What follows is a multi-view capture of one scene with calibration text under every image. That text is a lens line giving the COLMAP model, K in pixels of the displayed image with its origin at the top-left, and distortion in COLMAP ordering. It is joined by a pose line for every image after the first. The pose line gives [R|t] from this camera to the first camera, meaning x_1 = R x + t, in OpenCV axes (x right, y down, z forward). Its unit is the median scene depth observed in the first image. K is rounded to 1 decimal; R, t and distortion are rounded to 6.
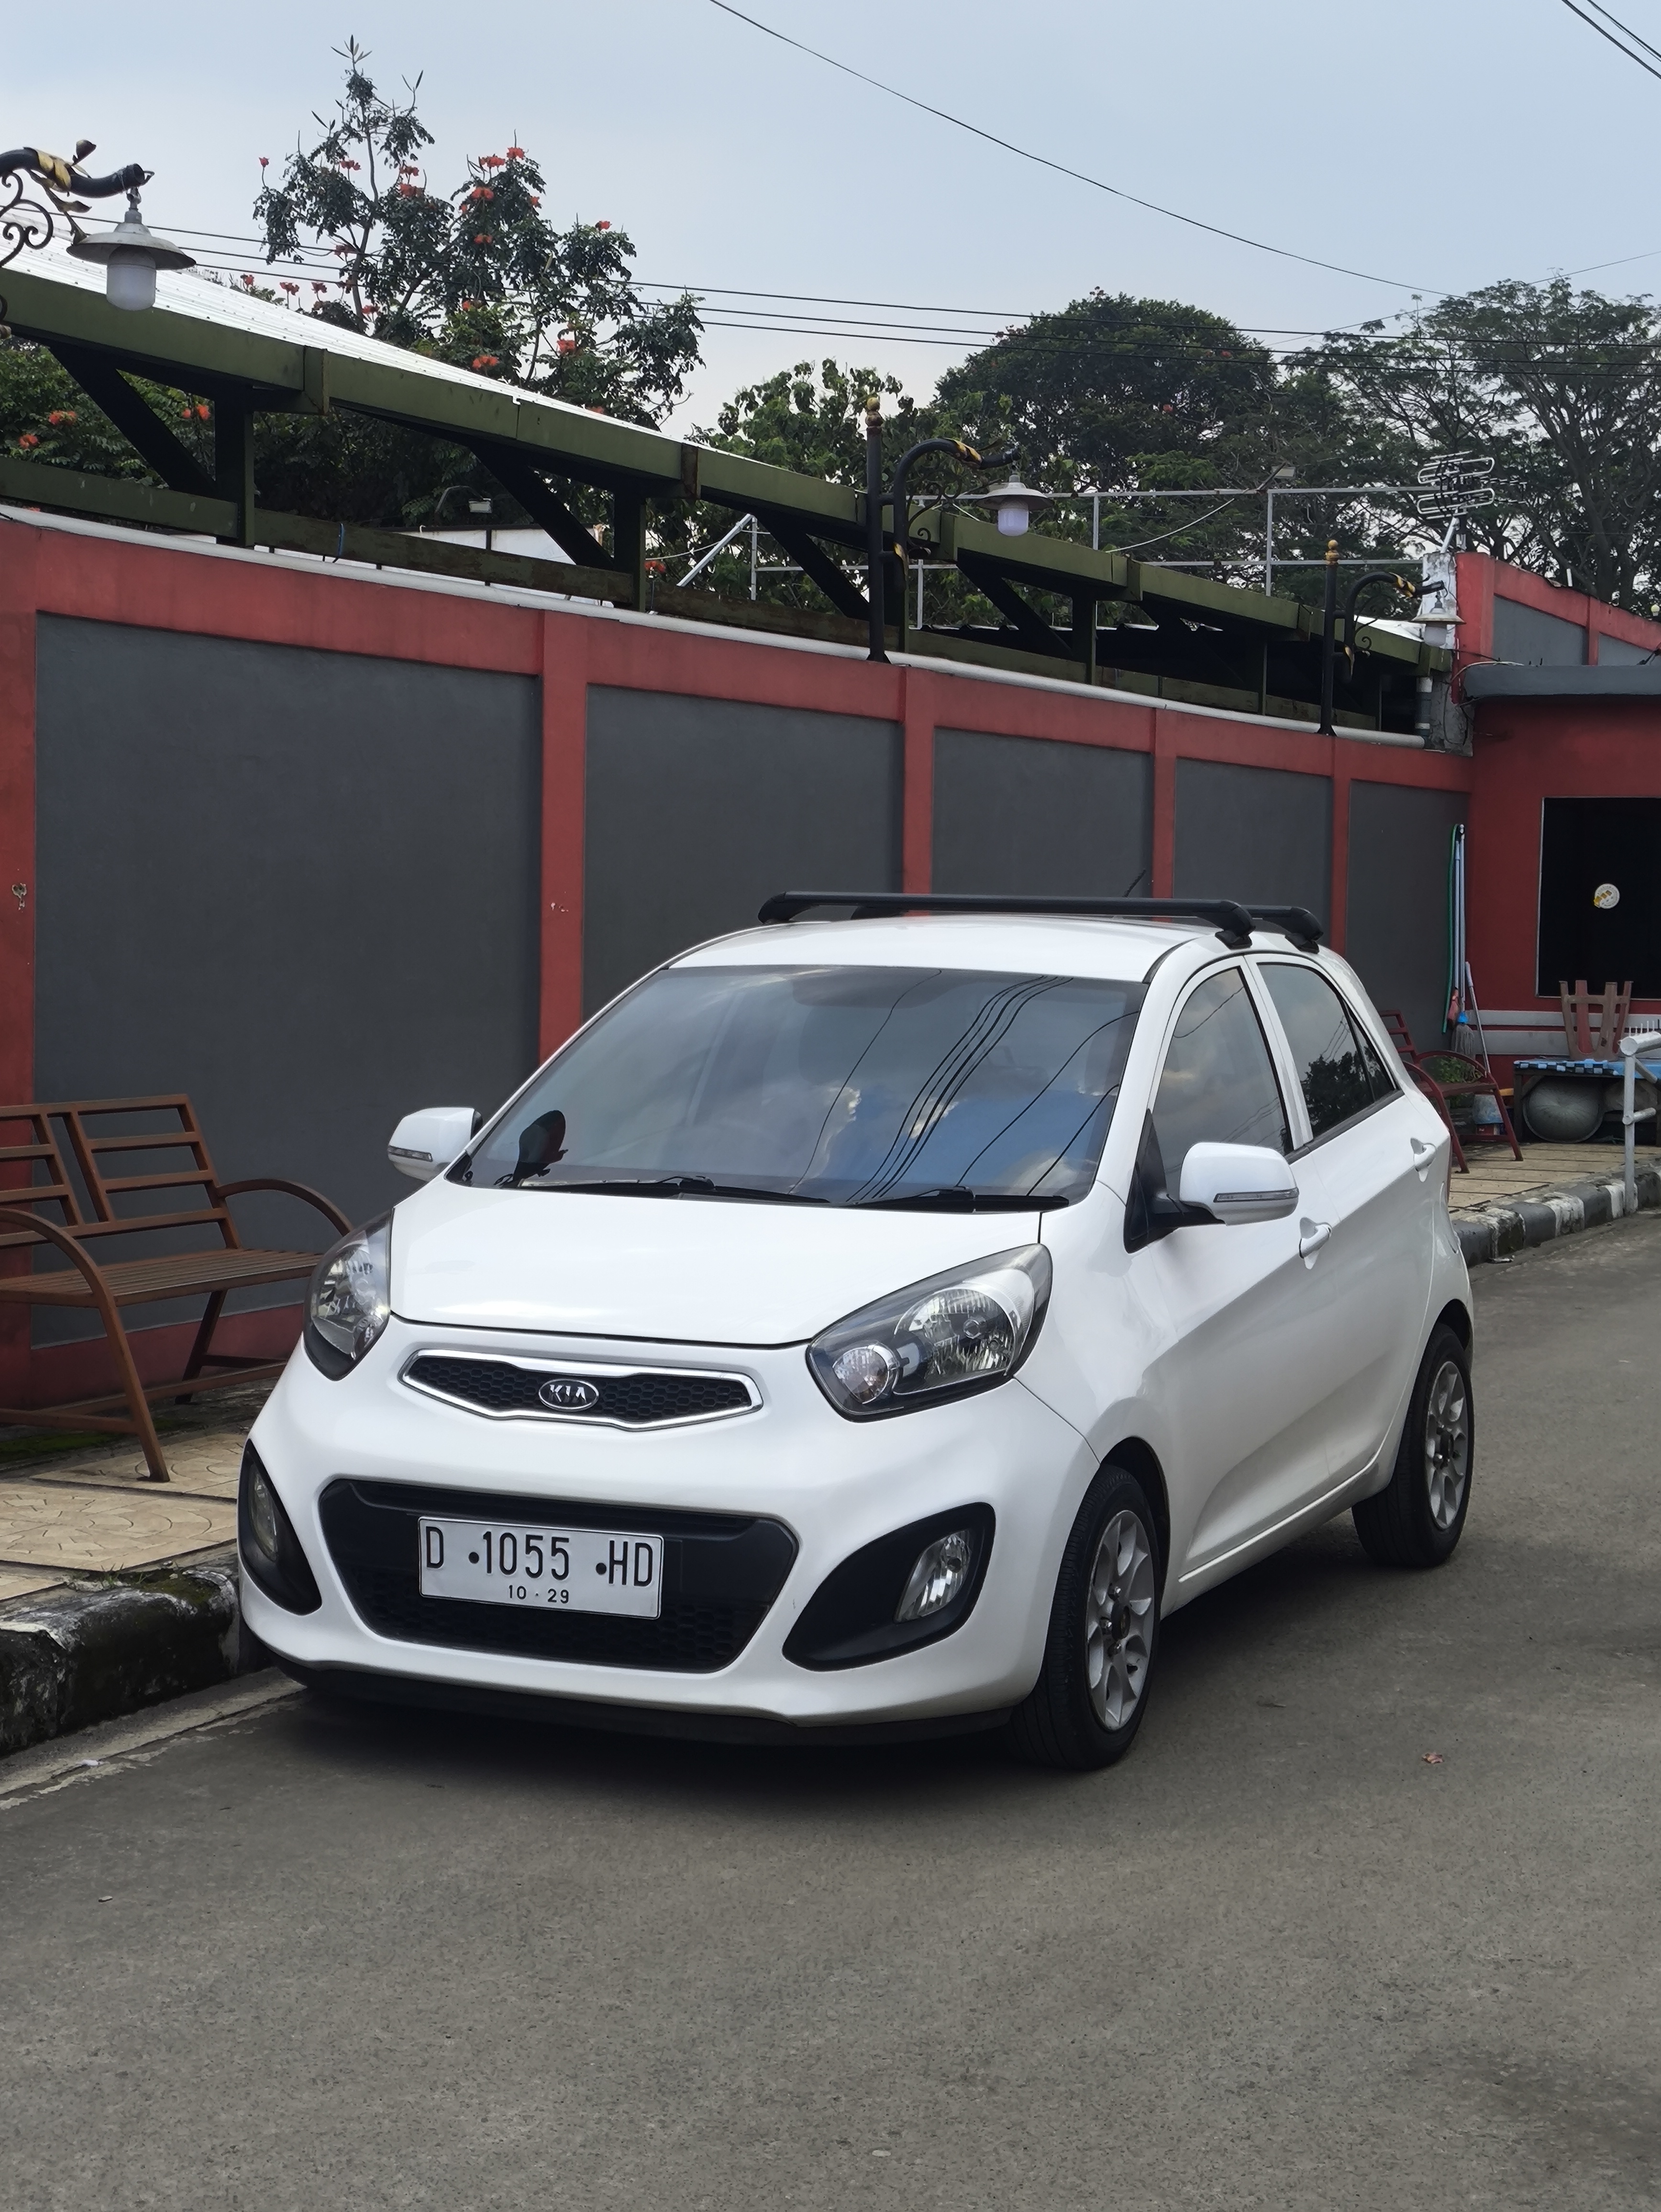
lens RADIAL K [[3865.9, 0, 927.8], [0, 3865.9, 1104.9], [0, 0, 1]] dist [-0.368237, 2.771747]
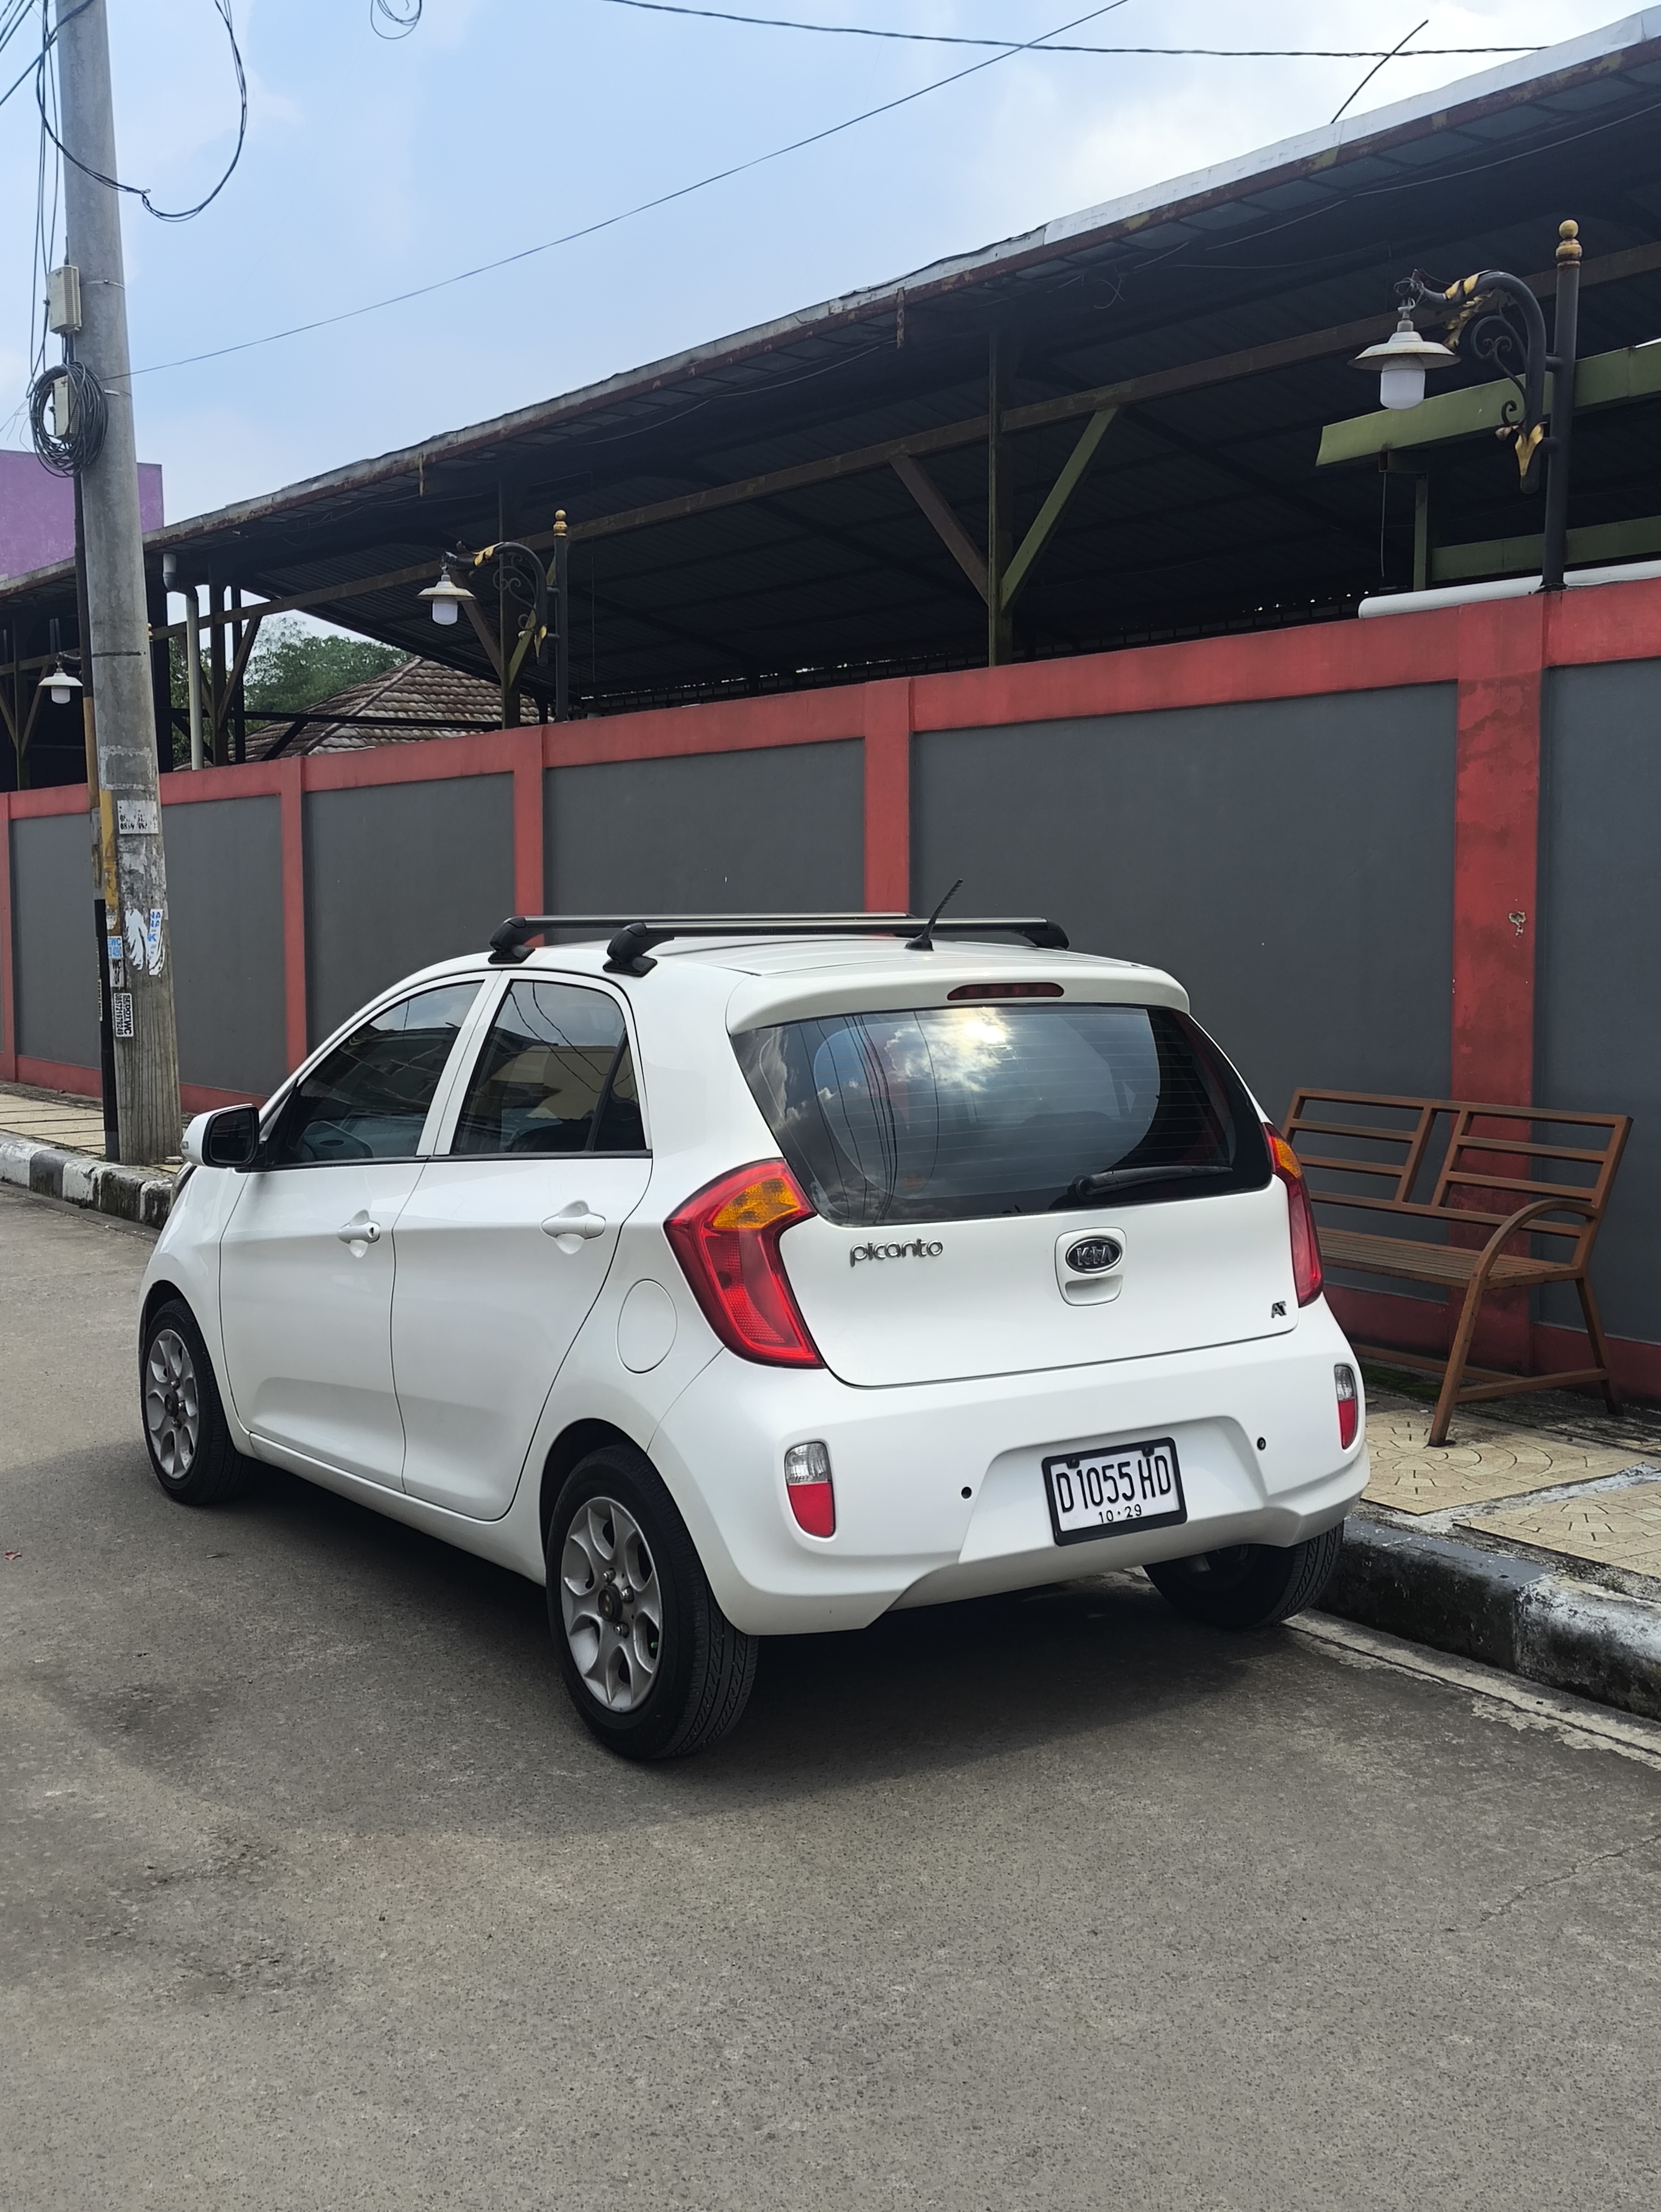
lens RADIAL K [[2554.4, 0, 830.5], [0, 2554.4, 1106.0], [0, 0, 1]] dist [0.017574, 0.073151]
pose [[-0.572128, 0.044863, -0.818936, 0.746340], [-0.045626, 0.995216, 0.086395, -0.082427], [0.818894, 0.086793, -0.567344, 1.852624]]
